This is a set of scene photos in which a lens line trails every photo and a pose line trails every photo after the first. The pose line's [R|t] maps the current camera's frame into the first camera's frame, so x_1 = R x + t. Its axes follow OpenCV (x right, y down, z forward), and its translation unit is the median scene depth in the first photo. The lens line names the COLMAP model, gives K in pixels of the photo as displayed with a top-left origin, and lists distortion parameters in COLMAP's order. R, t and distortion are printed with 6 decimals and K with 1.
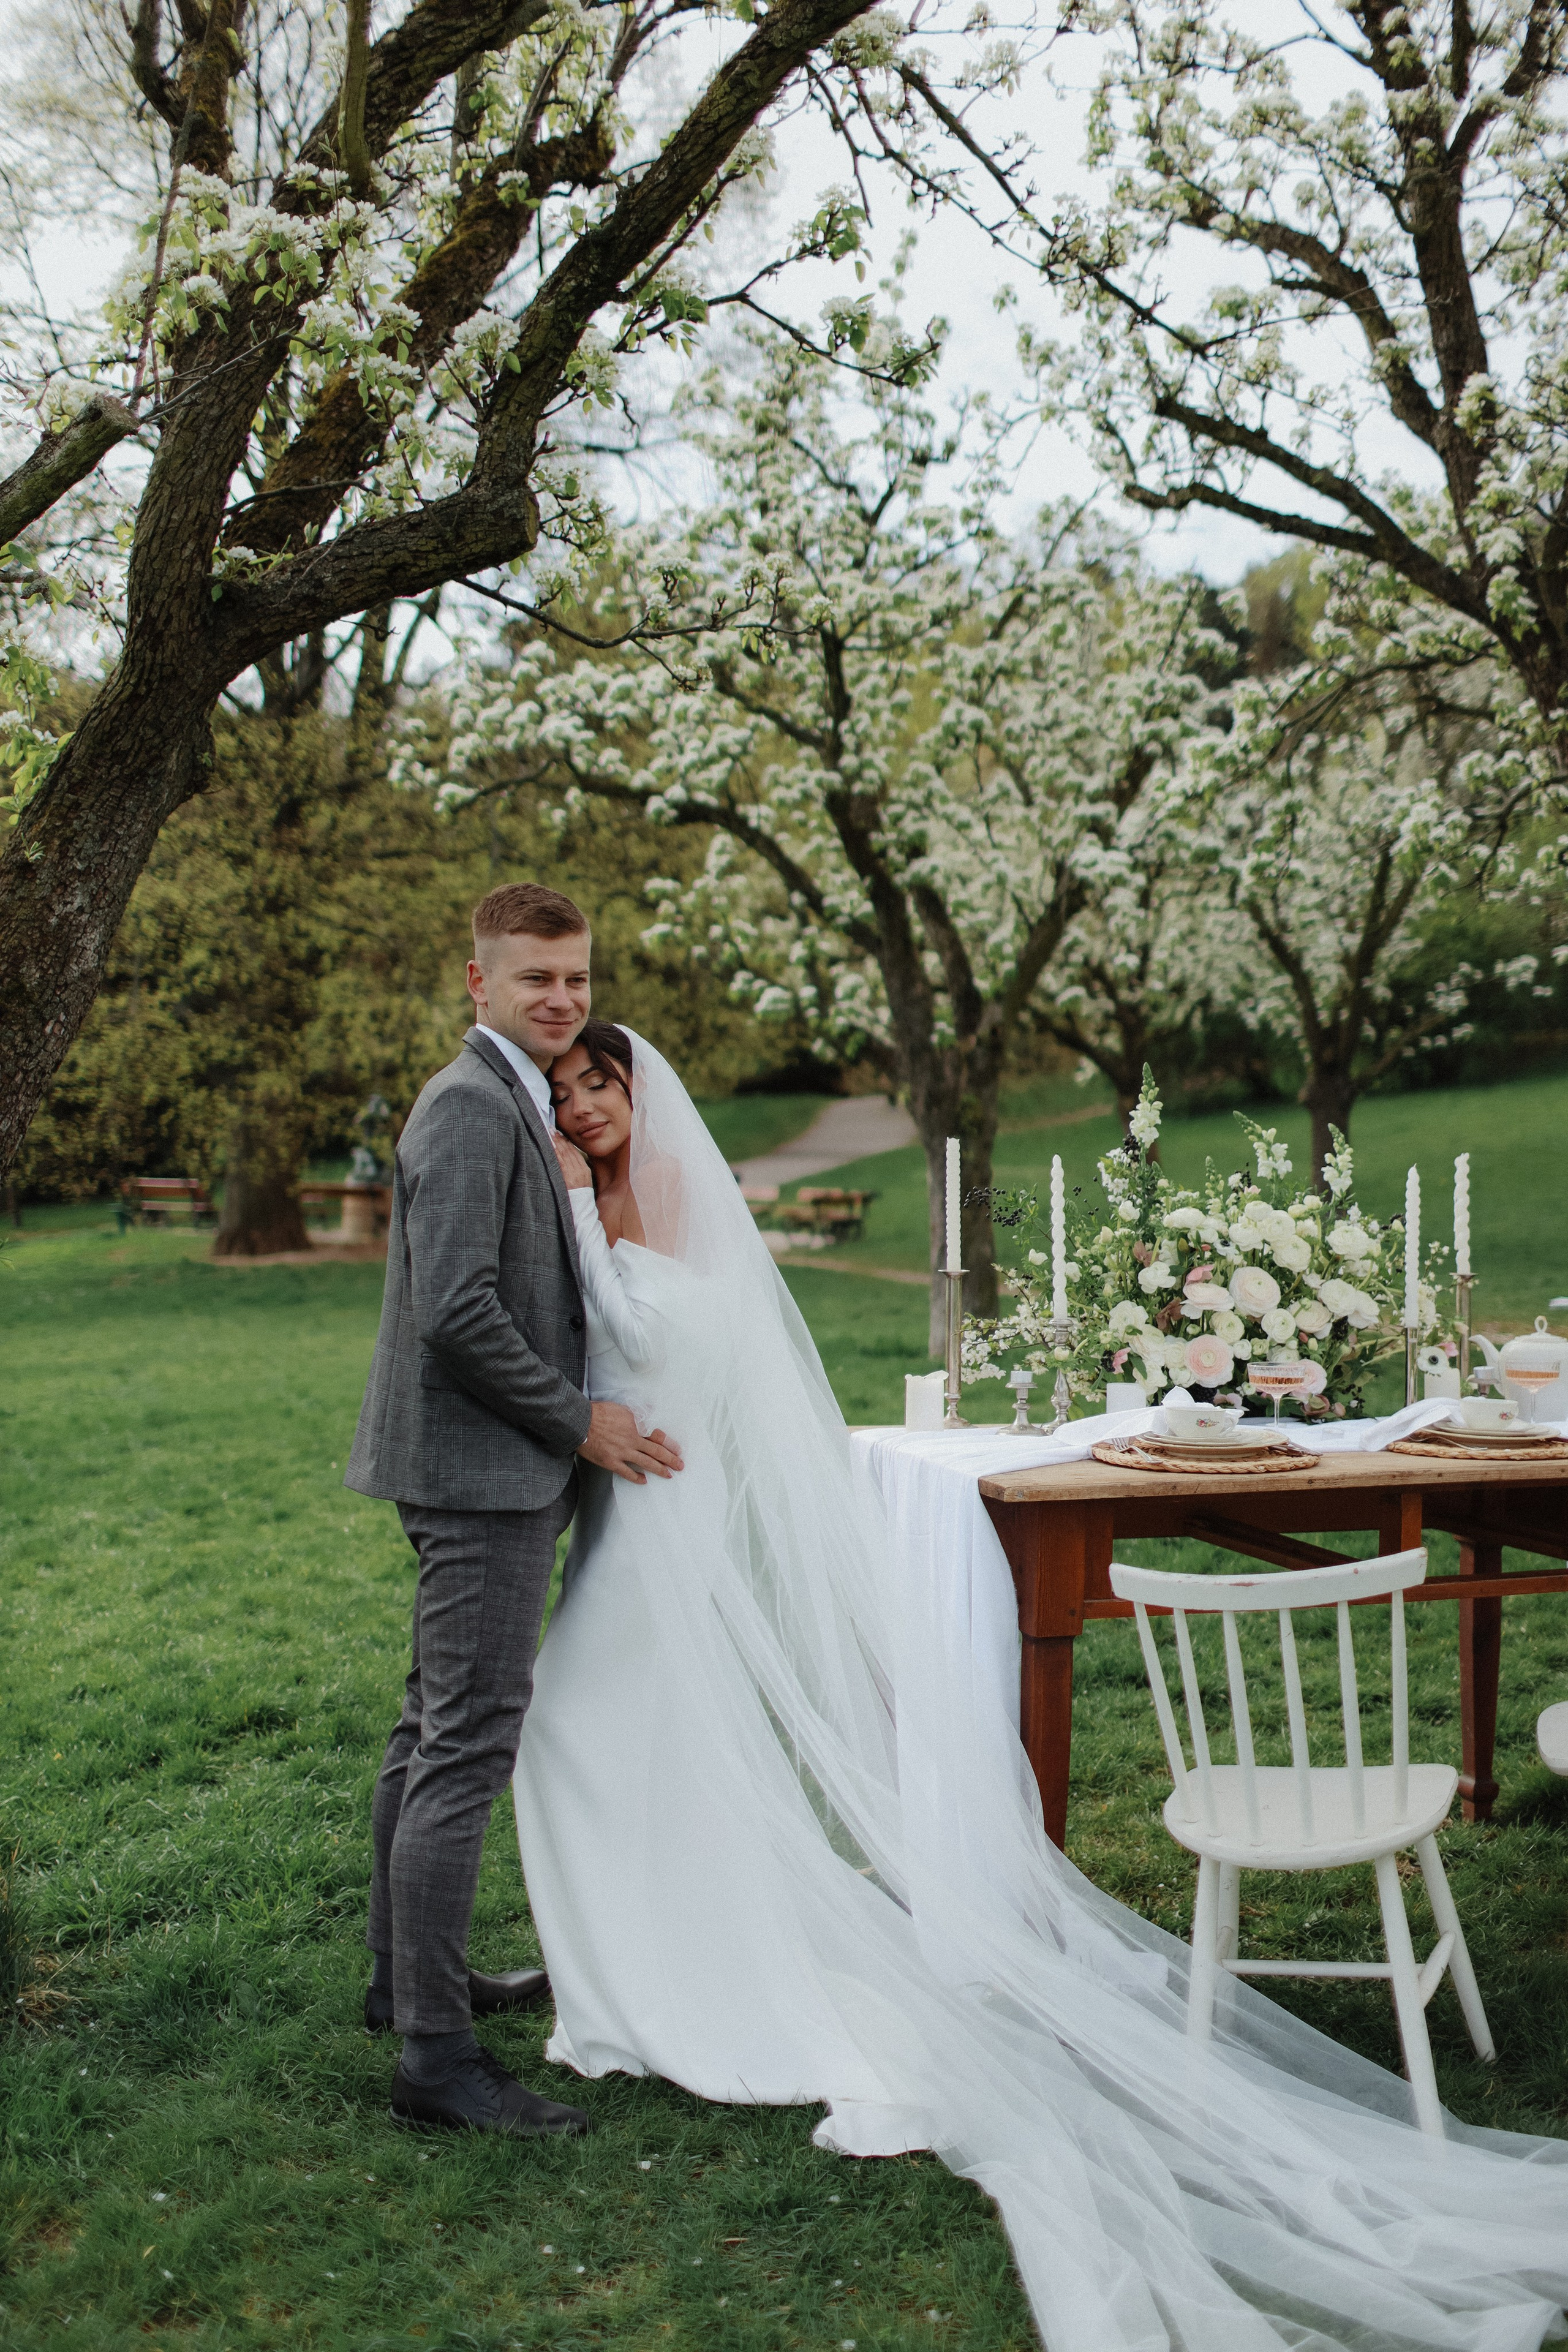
lens RADIAL K [[2253.1, 0, 784.8], [0, 2253.1, 1172.6], [0, 0, 1]] dist [-0.095827, 0.113240]
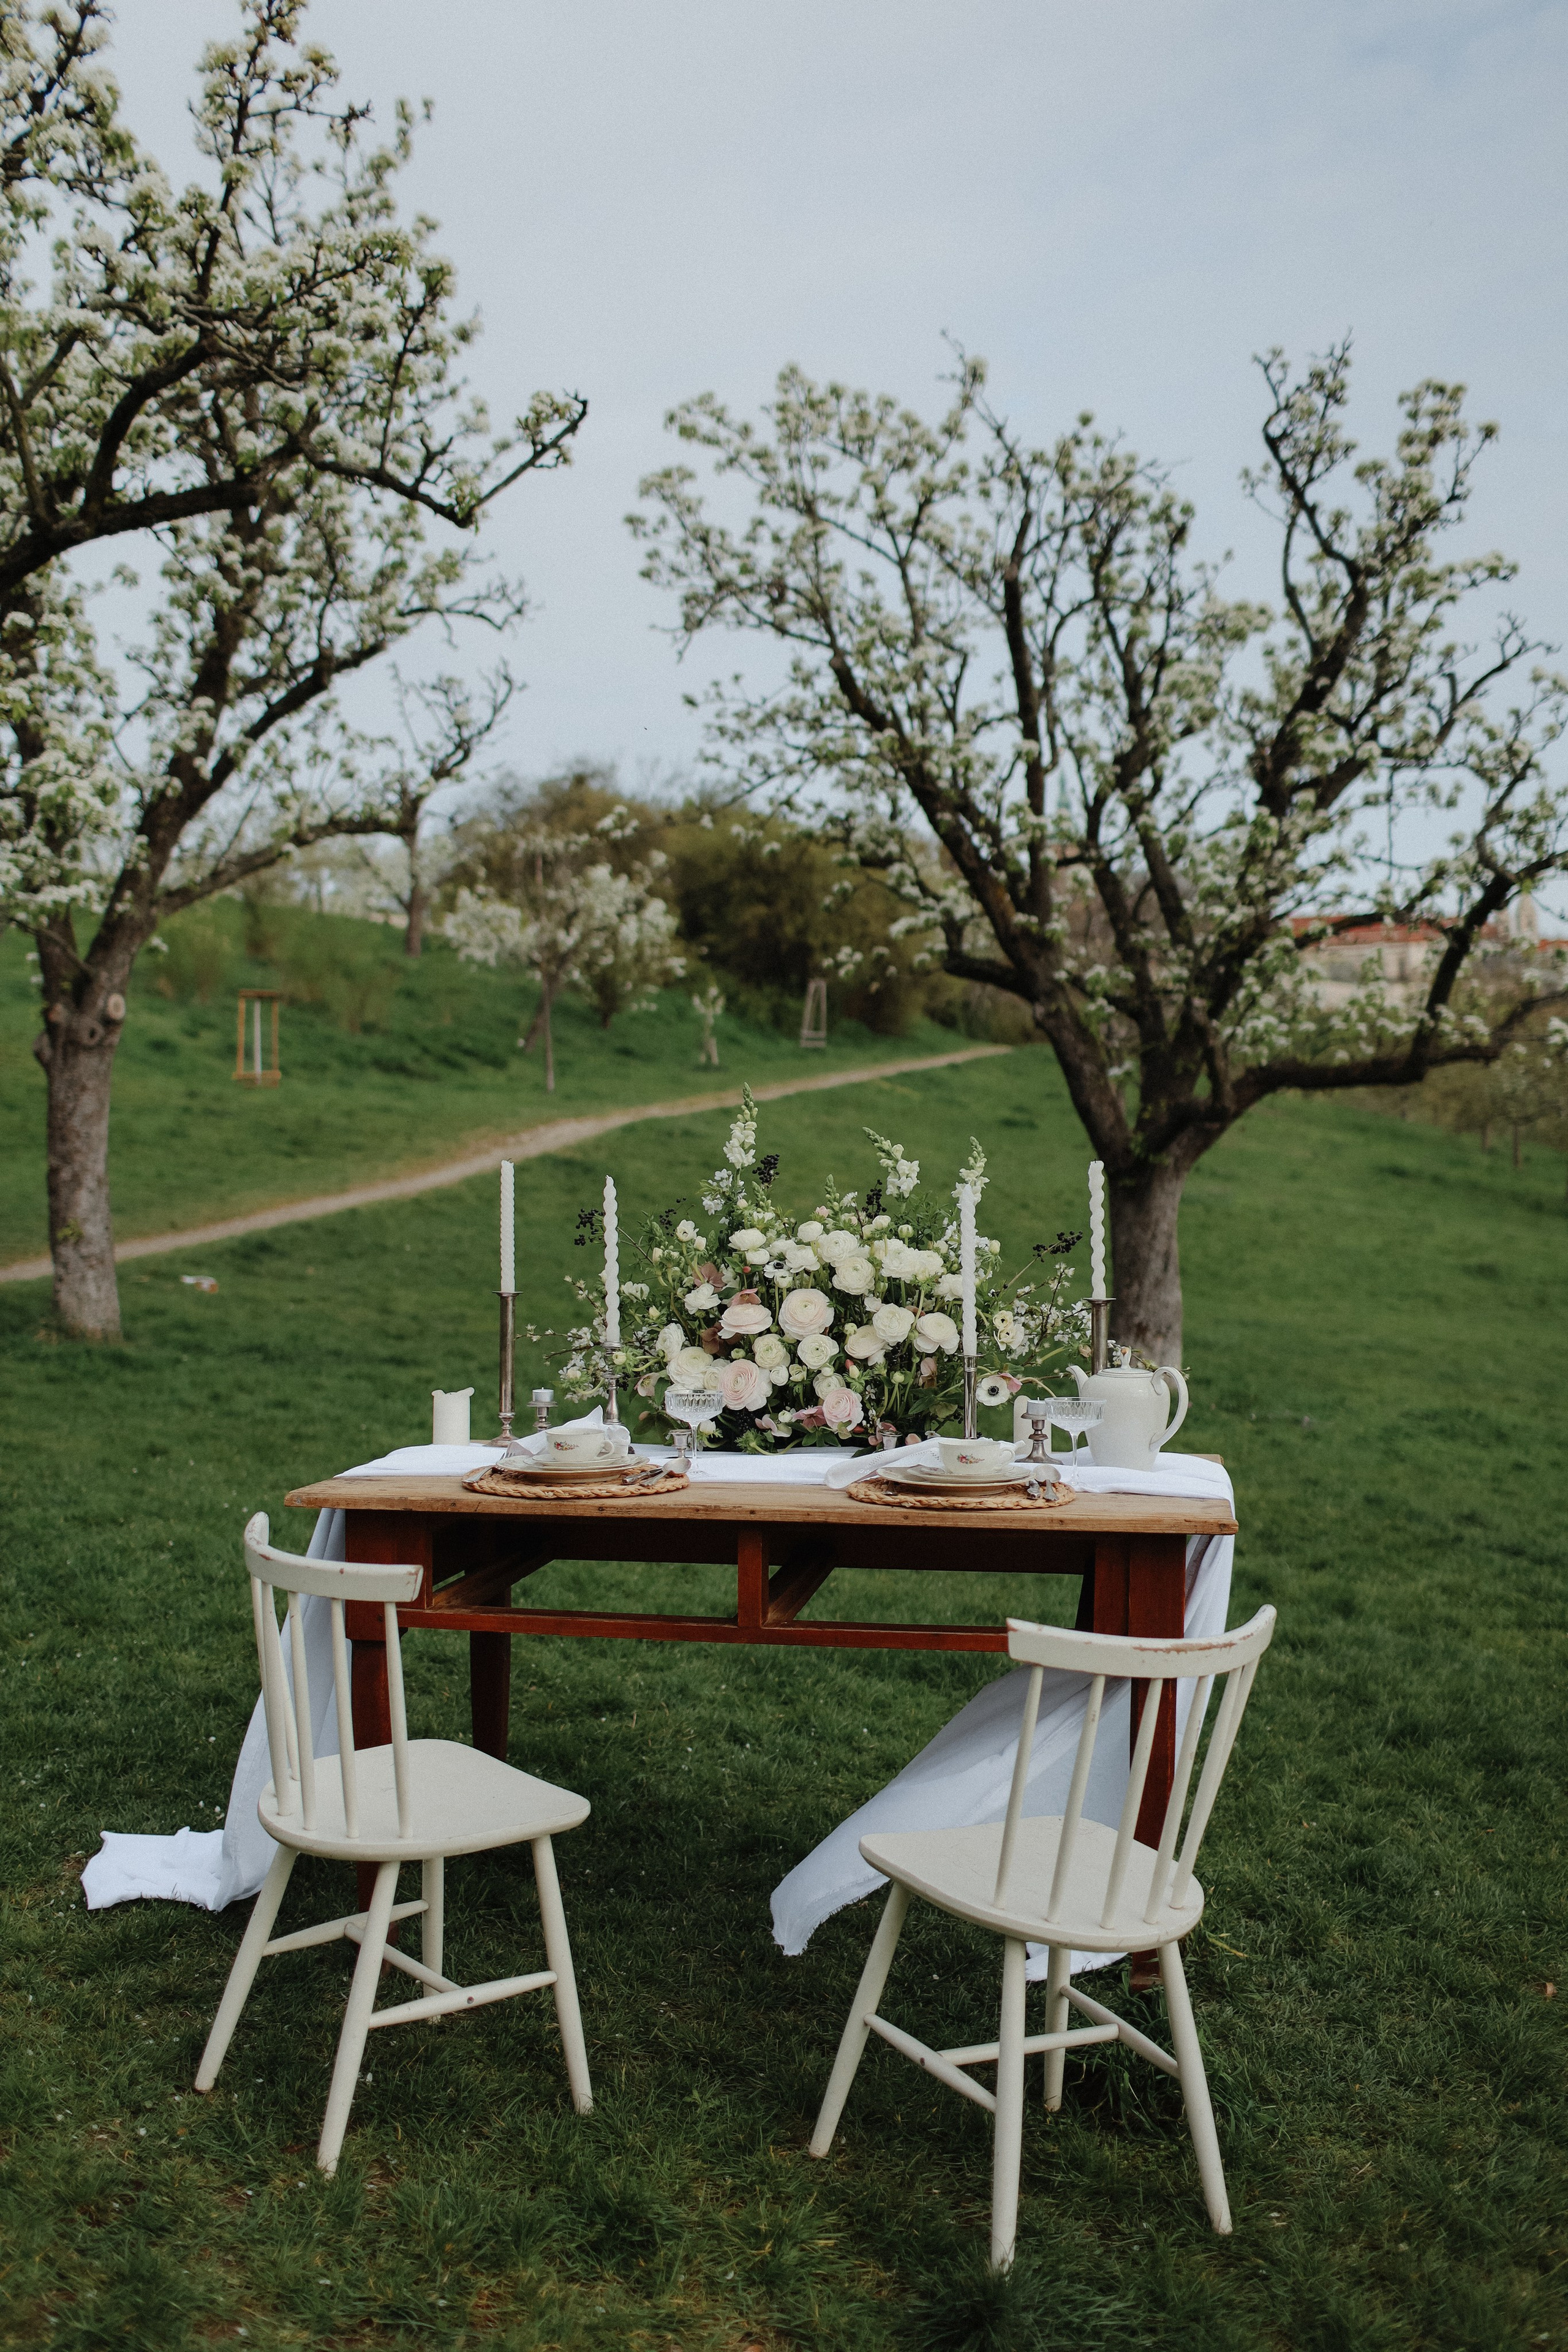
lens RADIAL K [[2265.5, 0, 761.7], [0, 2265.5, 1176.6], [0, 0, 1]] dist [-0.084287, 0.022341]
pose [[0.884826, -0.014815, -0.465685, 0.287663], [0.014351, 0.999887, -0.004541, -0.001018], [0.465700, -0.002666, 0.884939, 0.058094]]
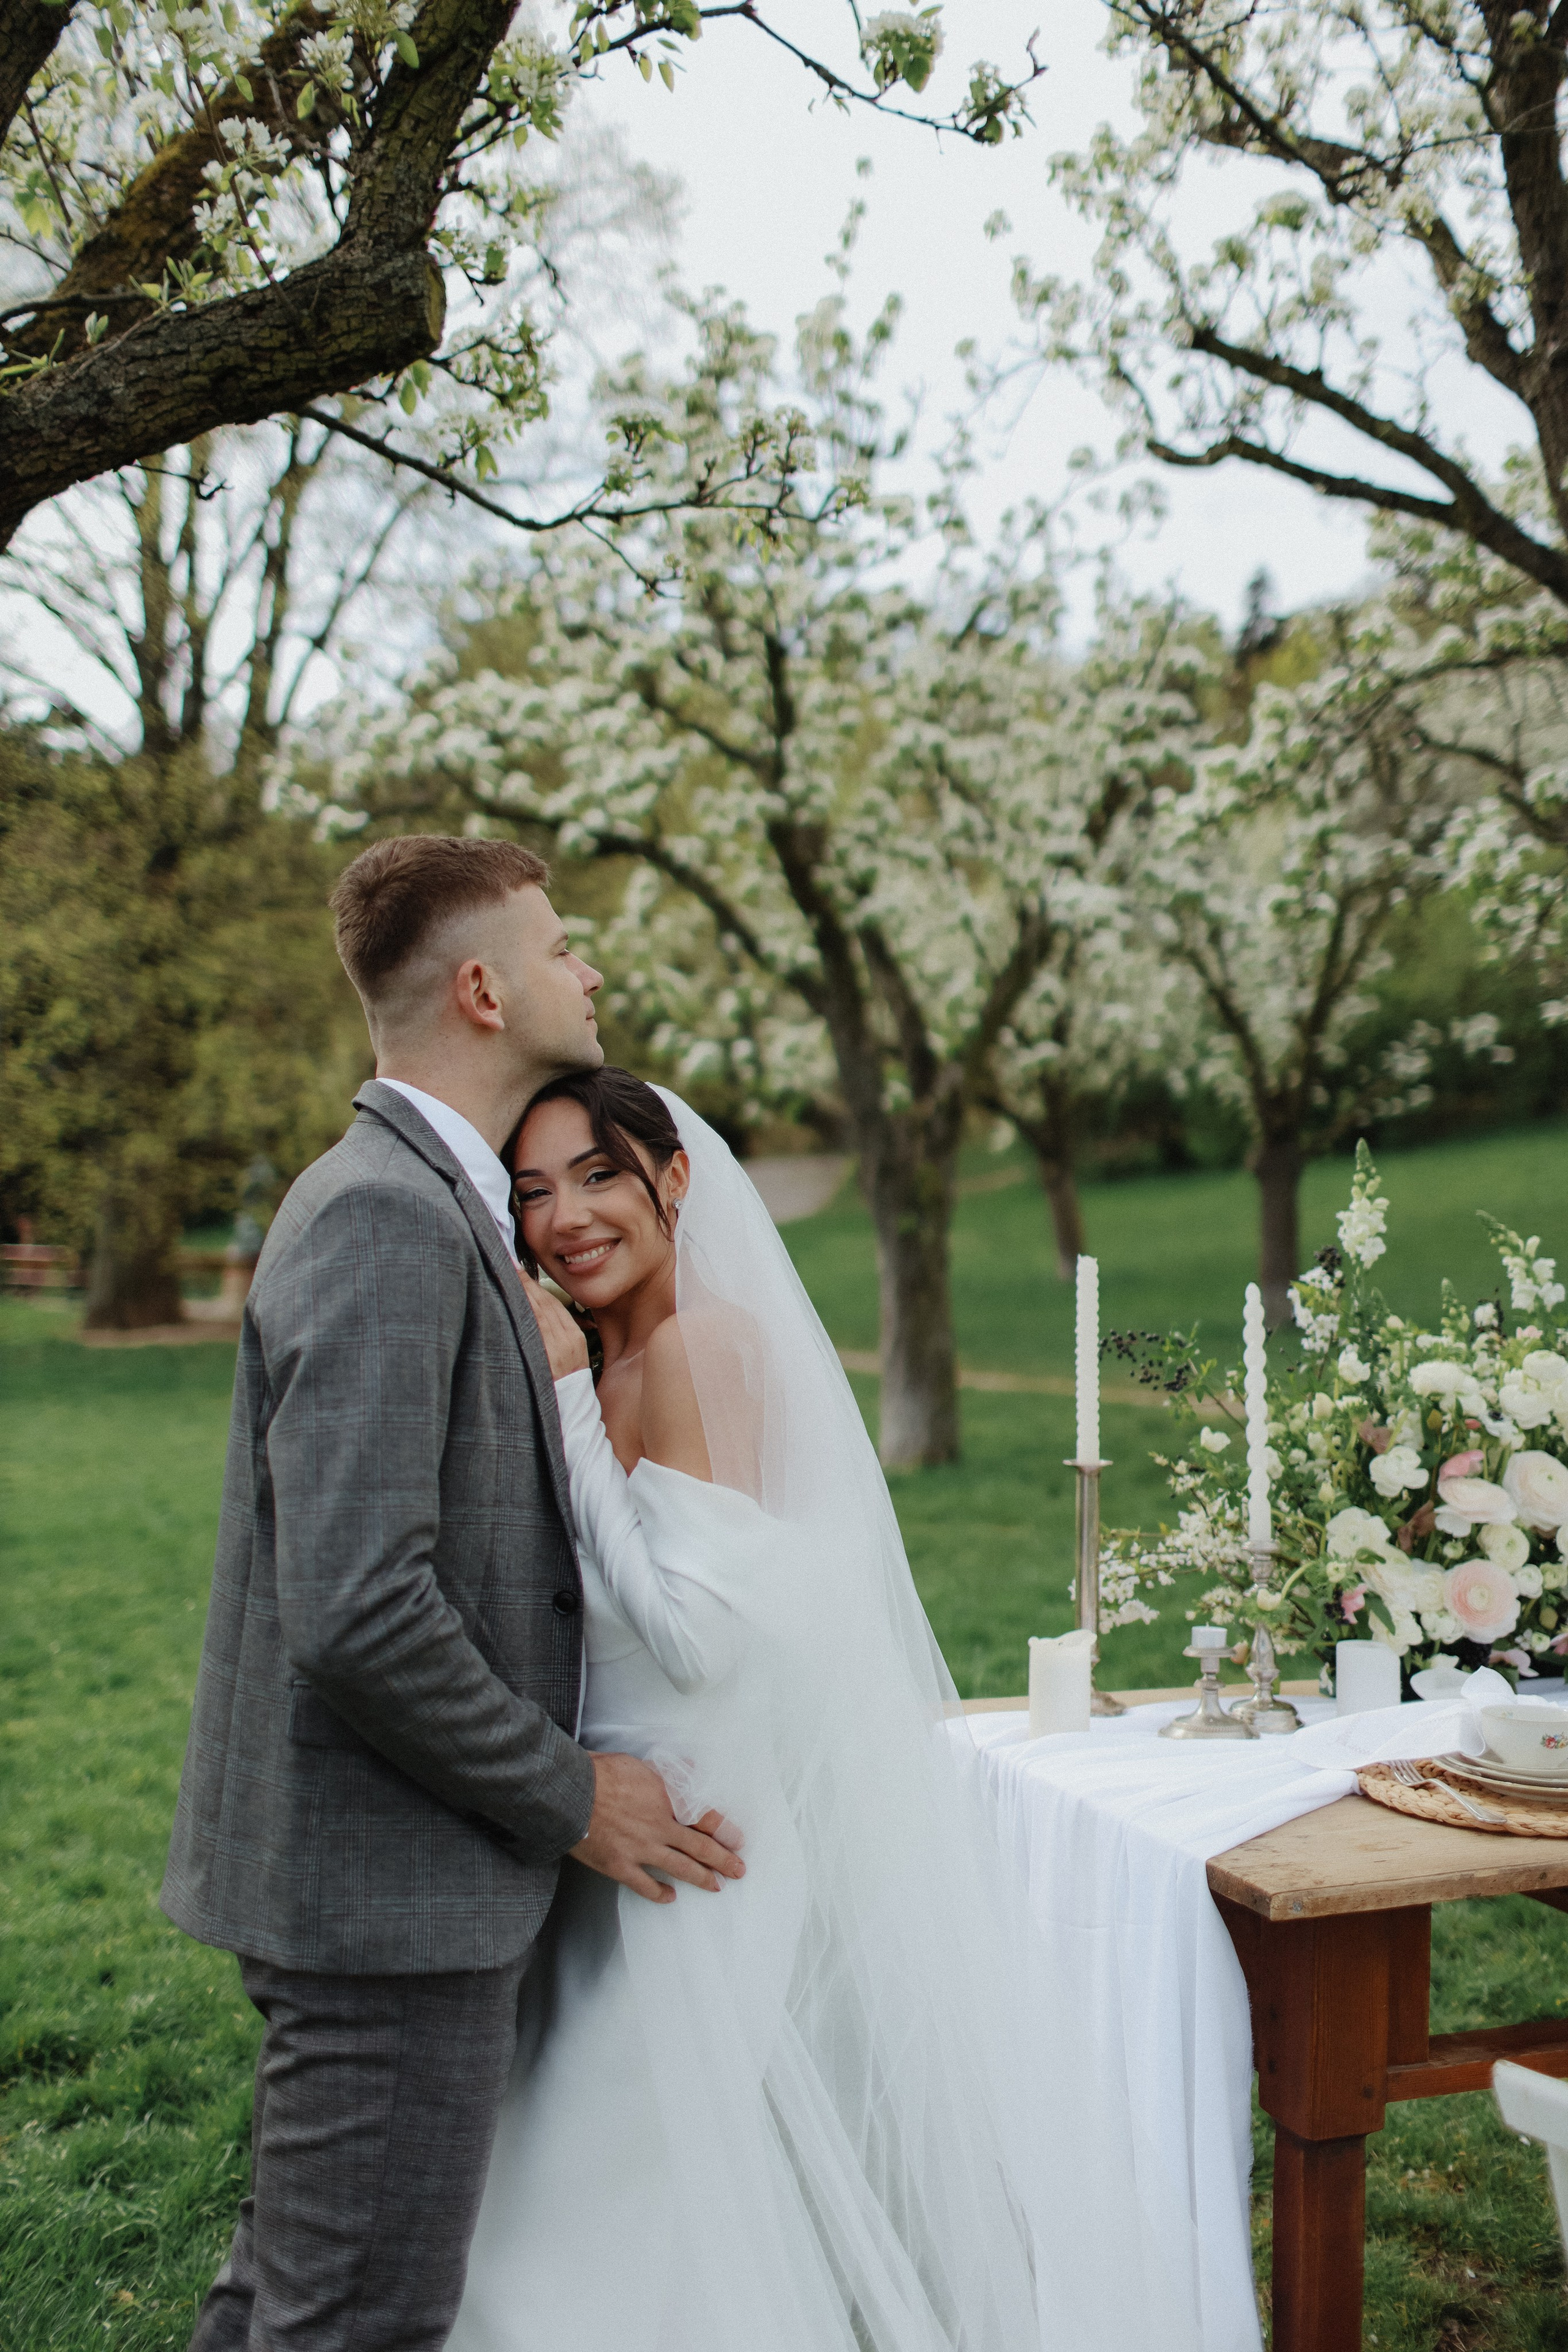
lens RADIAL K [[2260.4, 0, 787.3], [0, 2260.4, 1177.4], [0, 0, 1]] dist [-0.096369, 0.097808]
pose [[0.998893, 0.001928, 0.047011, -0.018149], [-0.000684, 0.999650, -0.026463, -0.009181], [-0.047046, 0.026402, 0.998544, 0.158556]]
